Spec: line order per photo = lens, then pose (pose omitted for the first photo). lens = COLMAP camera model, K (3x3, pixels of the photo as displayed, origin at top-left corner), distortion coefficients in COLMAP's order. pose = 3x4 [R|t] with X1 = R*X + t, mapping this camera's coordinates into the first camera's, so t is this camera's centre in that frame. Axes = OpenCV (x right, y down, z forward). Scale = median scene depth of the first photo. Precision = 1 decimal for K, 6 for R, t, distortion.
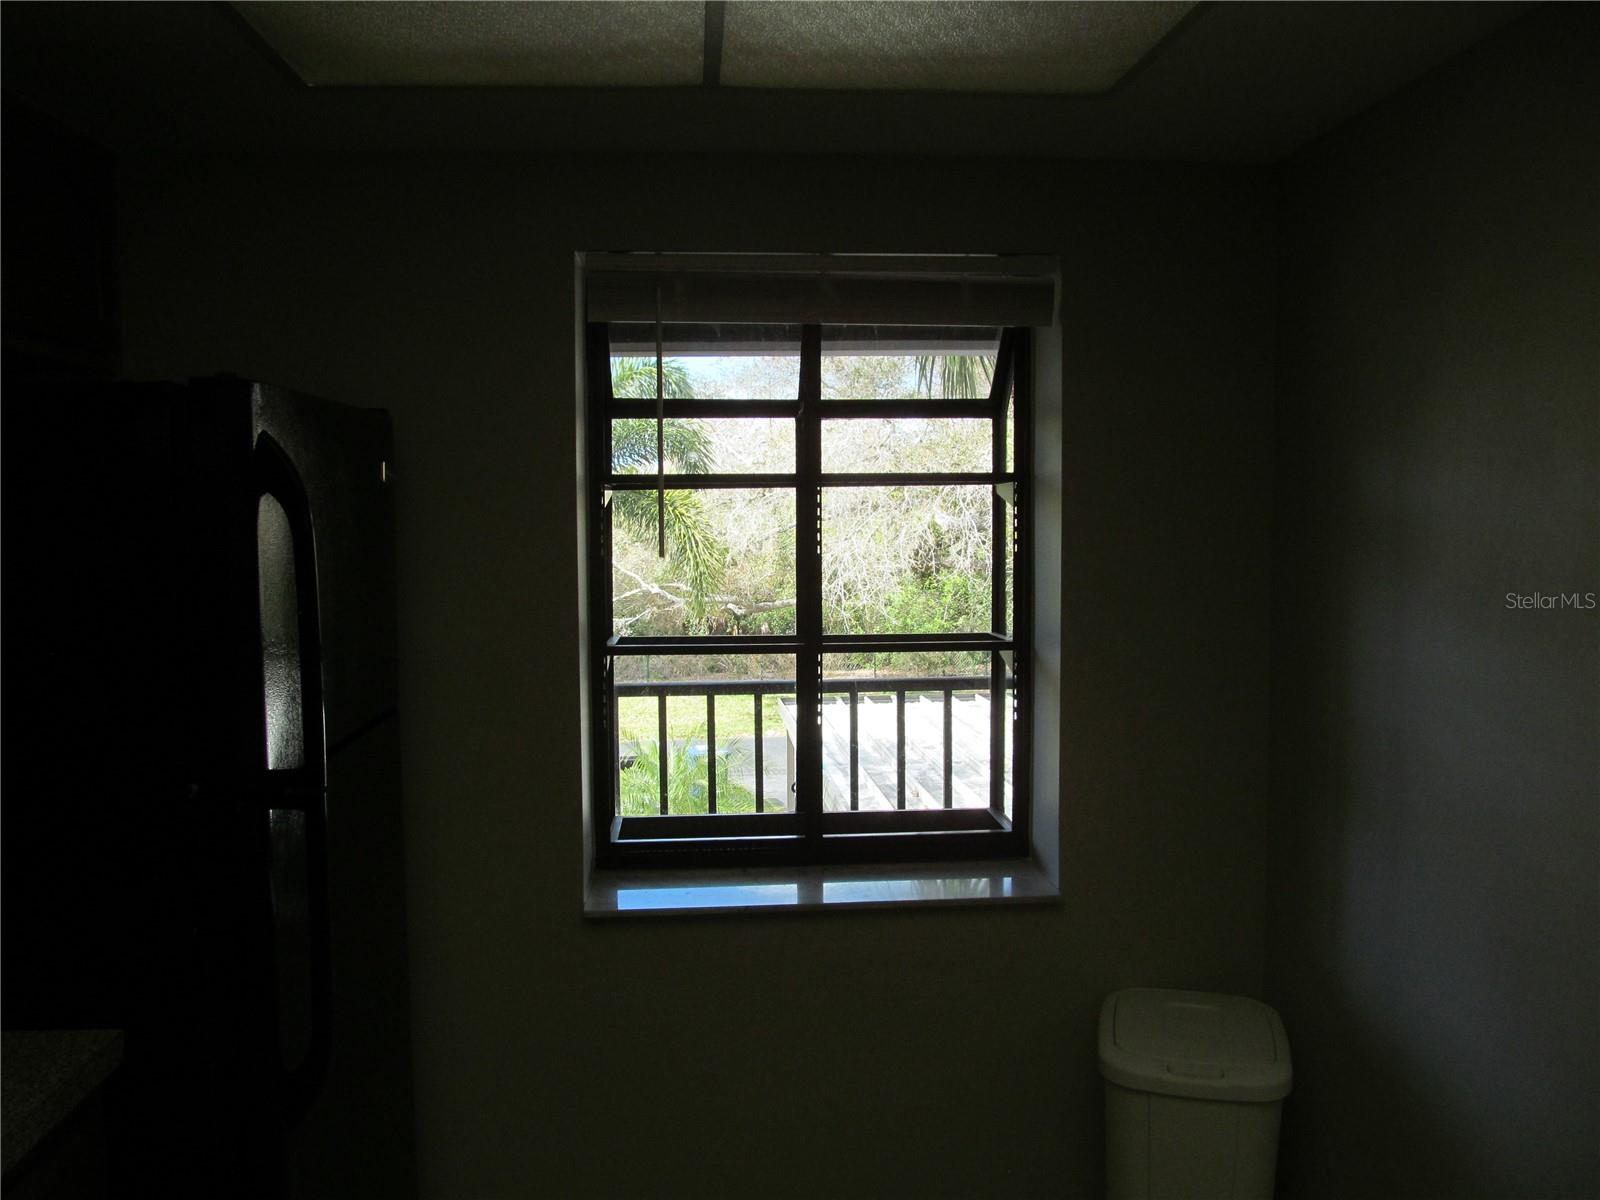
lens RADIAL K [[1333.4, 0, 796.2], [0, 1333.4, 590.9], [0, 0, 1]] dist [-0.052552, 0.019358]
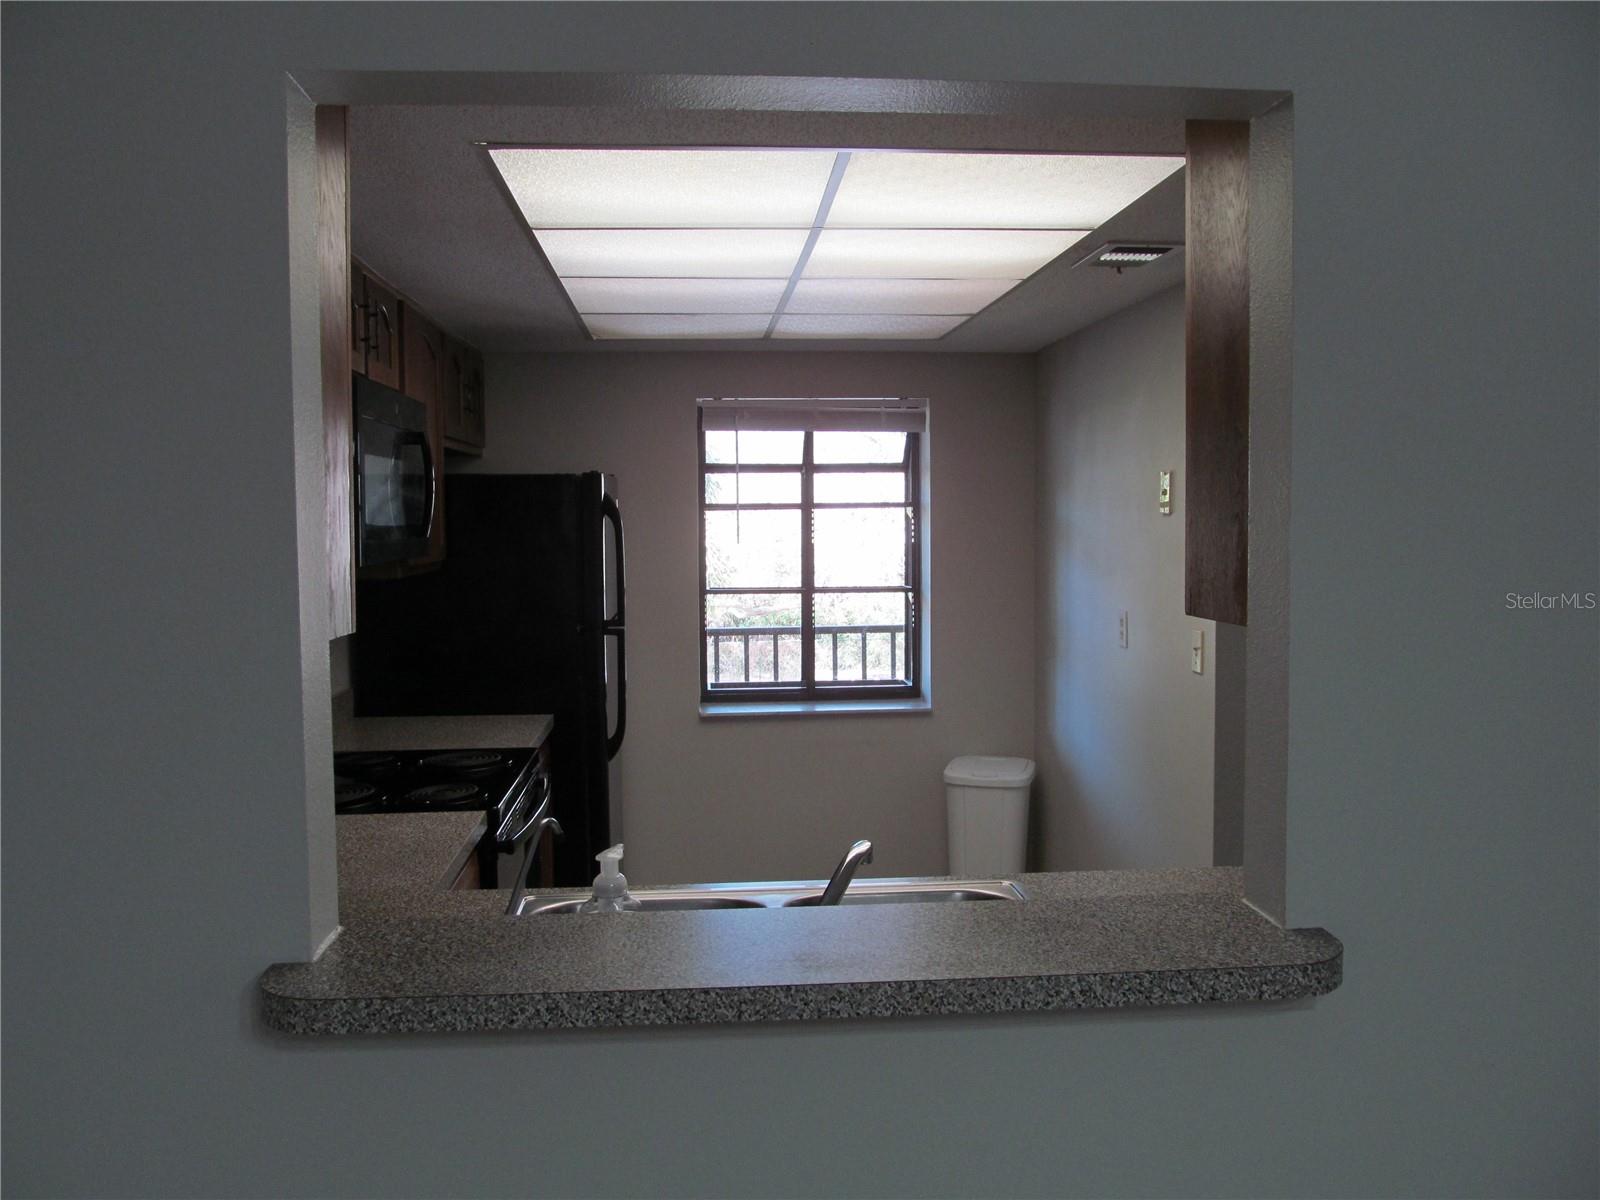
lens RADIAL K [[1333.4, 0, 796.2], [0, 1333.4, 590.9], [0, 0, 1]] dist [-0.052552, 0.019358]
pose [[0.999989, -0.001529, 0.004523, -0.016045], [0.001566, 0.999967, -0.008020, 0.054167], [-0.004511, 0.008027, 0.999958, -0.900822]]
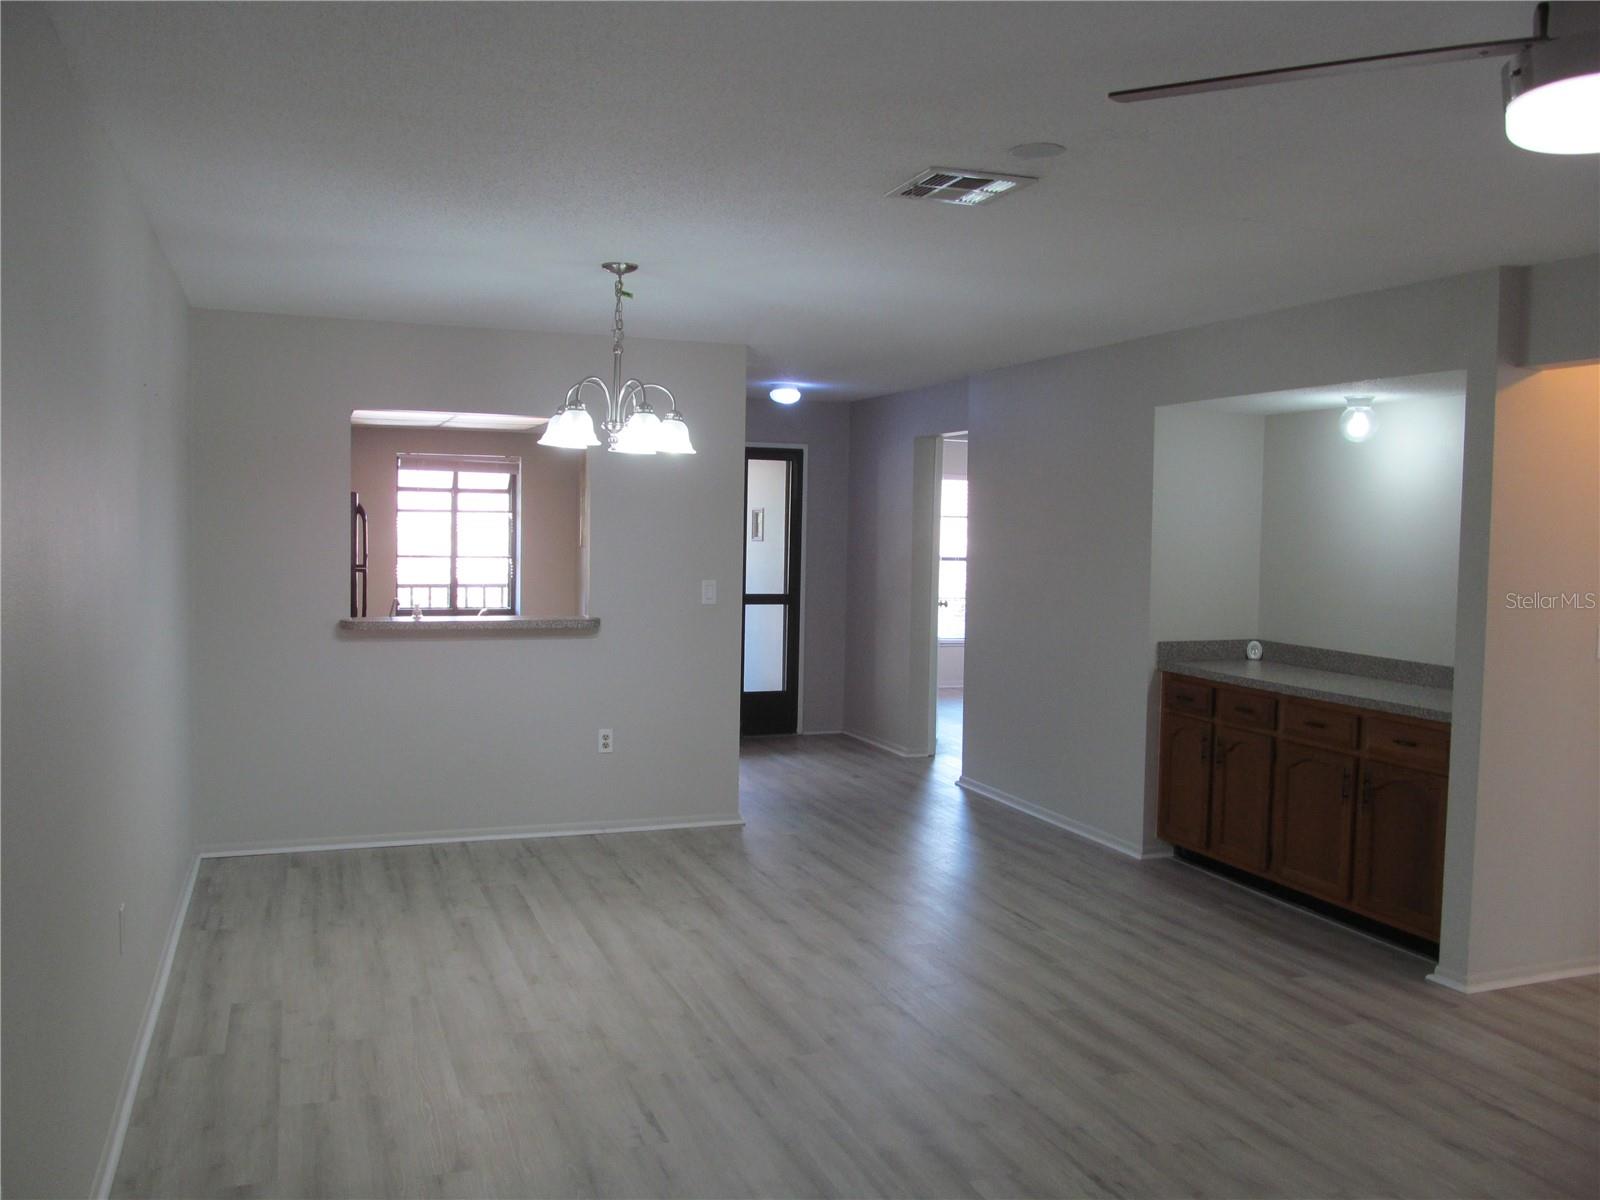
lens RADIAL K [[1333.4, 0, 796.2], [0, 1333.4, 590.9], [0, 0, 1]] dist [-0.052552, 0.019358]
pose [[0.958721, 0.010126, 0.284169, -0.118129], [-0.006472, 0.999884, -0.013797, 0.167269], [-0.284276, 0.011388, 0.958675, -2.562910]]
